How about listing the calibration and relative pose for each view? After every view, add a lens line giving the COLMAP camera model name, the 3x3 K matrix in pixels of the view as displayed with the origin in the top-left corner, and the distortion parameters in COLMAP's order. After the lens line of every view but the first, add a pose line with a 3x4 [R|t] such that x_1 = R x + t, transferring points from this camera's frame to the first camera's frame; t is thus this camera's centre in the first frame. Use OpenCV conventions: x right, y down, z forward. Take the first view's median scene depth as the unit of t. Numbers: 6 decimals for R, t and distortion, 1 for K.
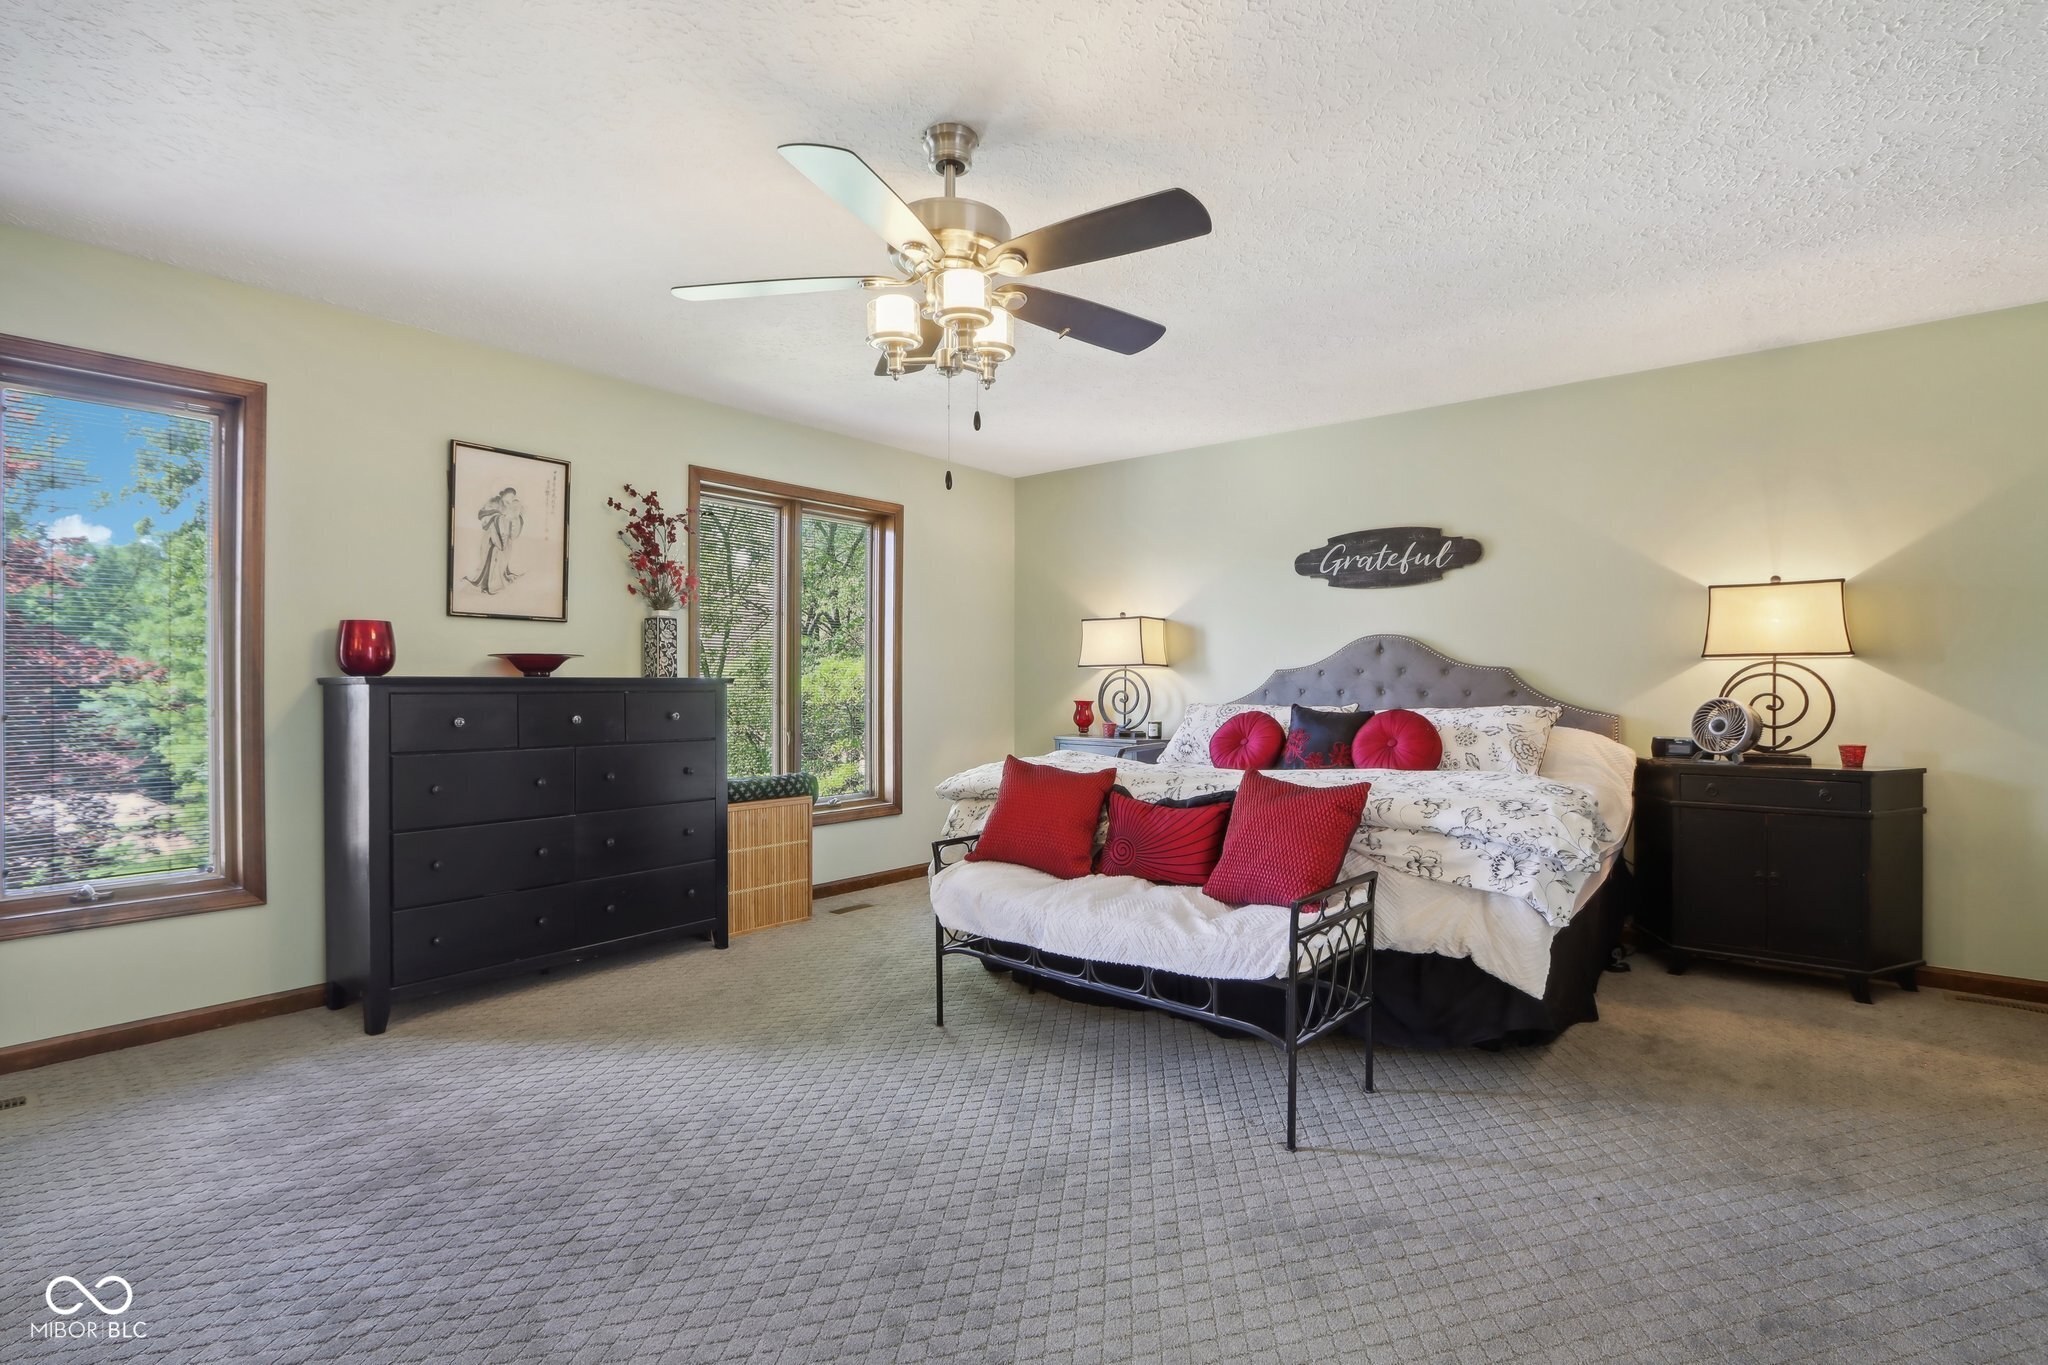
lens RADIAL K [[967.5, 0, 1024.0], [0, 967.5, 683.5], [0, 0, 1]] dist [-0.023269, 0.004197]
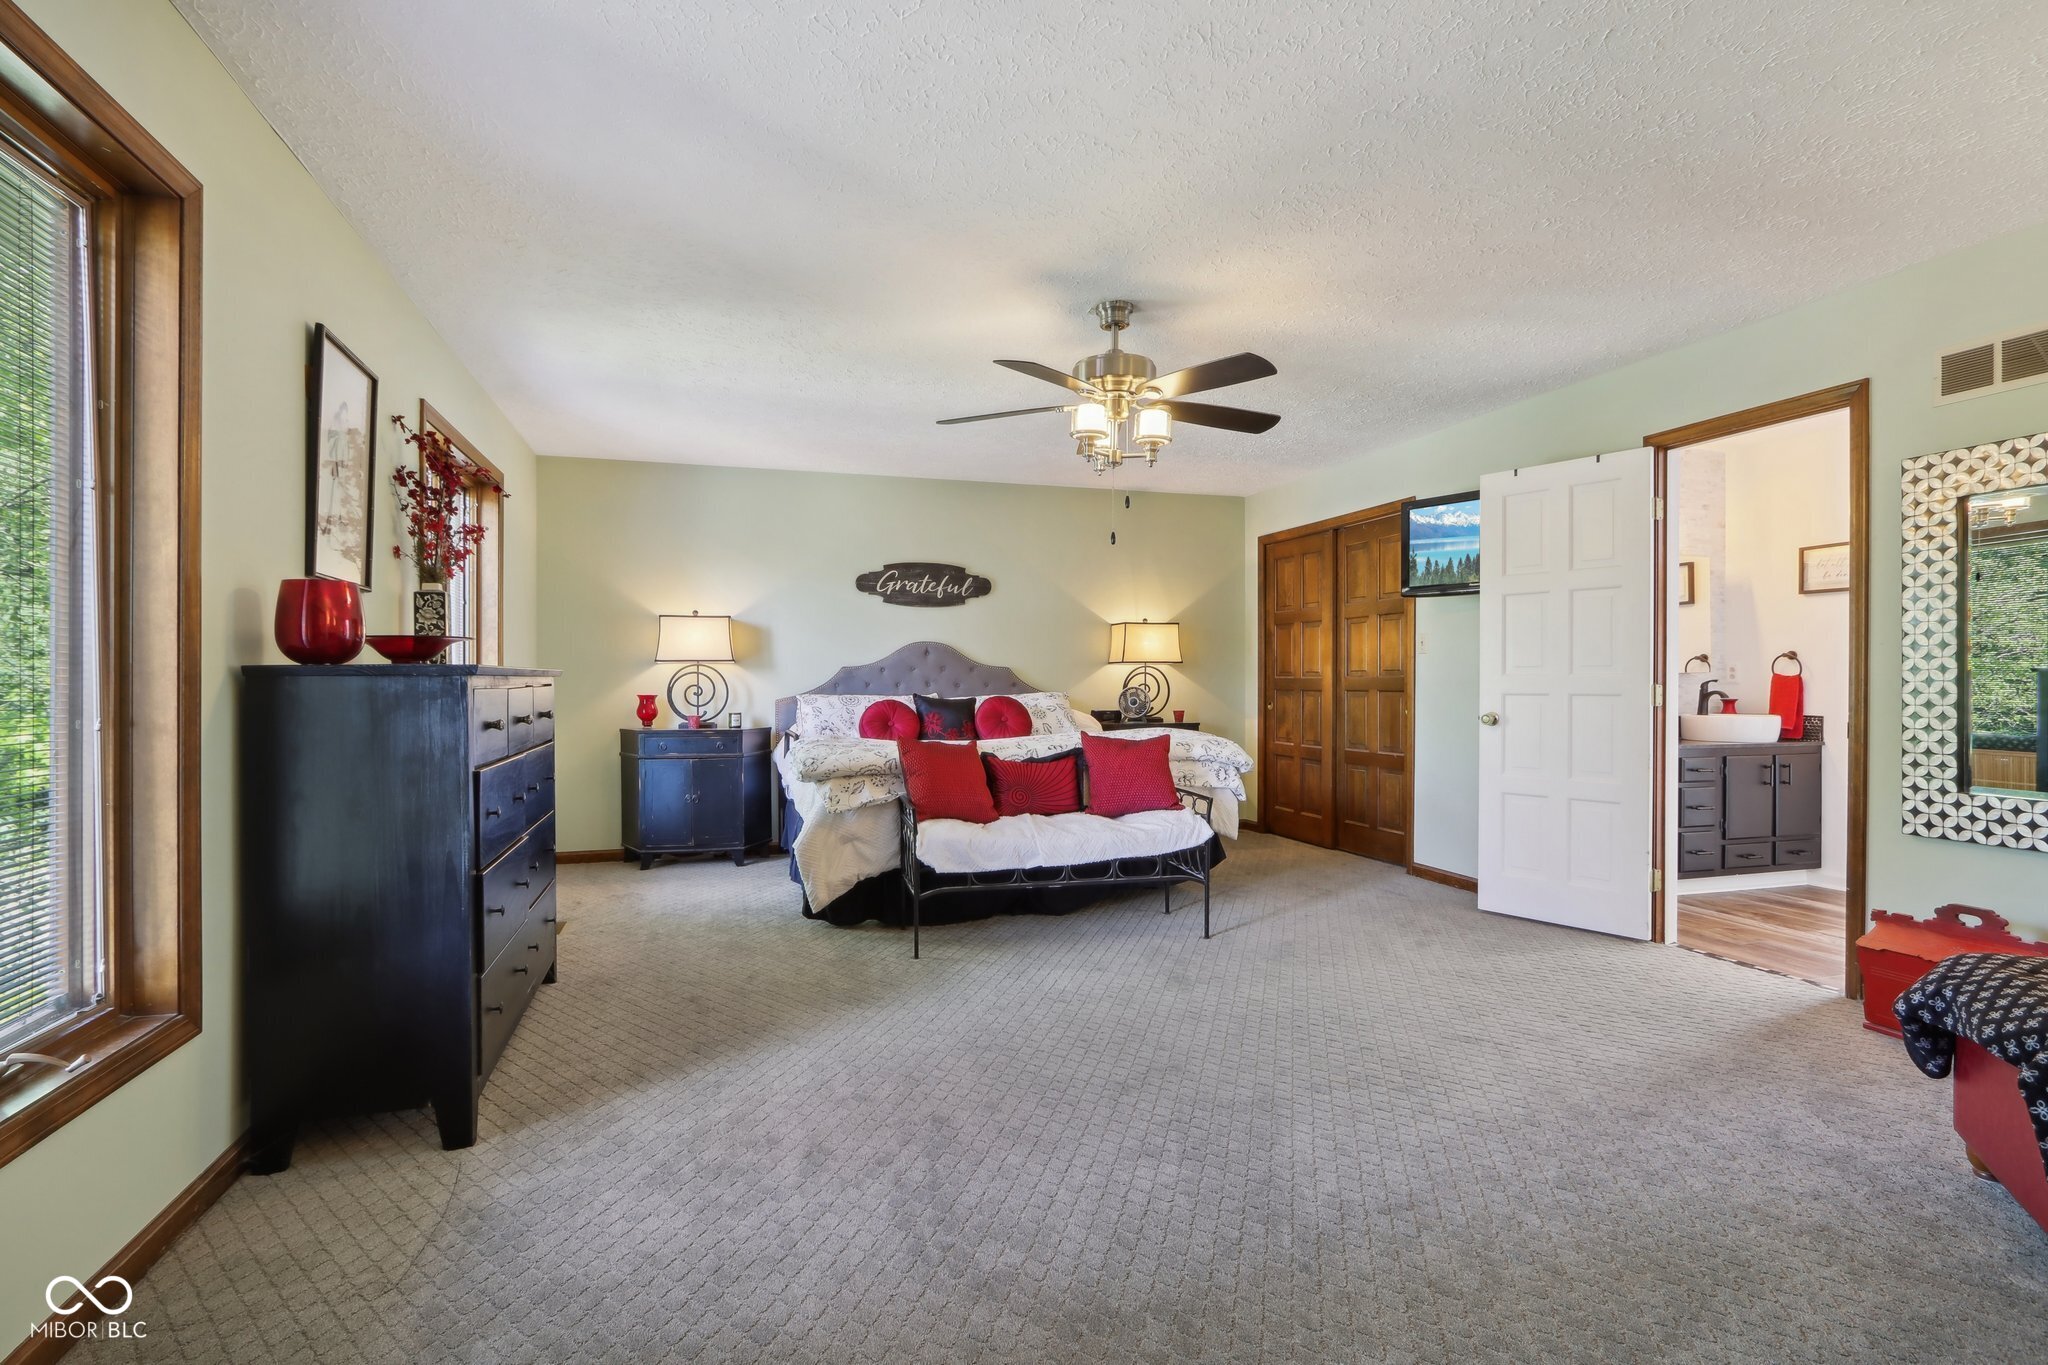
lens RADIAL K [[967.5, 0, 1022.8], [0, 967.5, 682.0], [0, 0, 1]] dist [-0.023269, 0.004197]
pose [[0.549830, -0.001330, 0.835275, -0.841204], [0.000505, 0.999999, 0.001260, 0.004779], [-0.835276, -0.000271, 0.549831, 0.182089]]
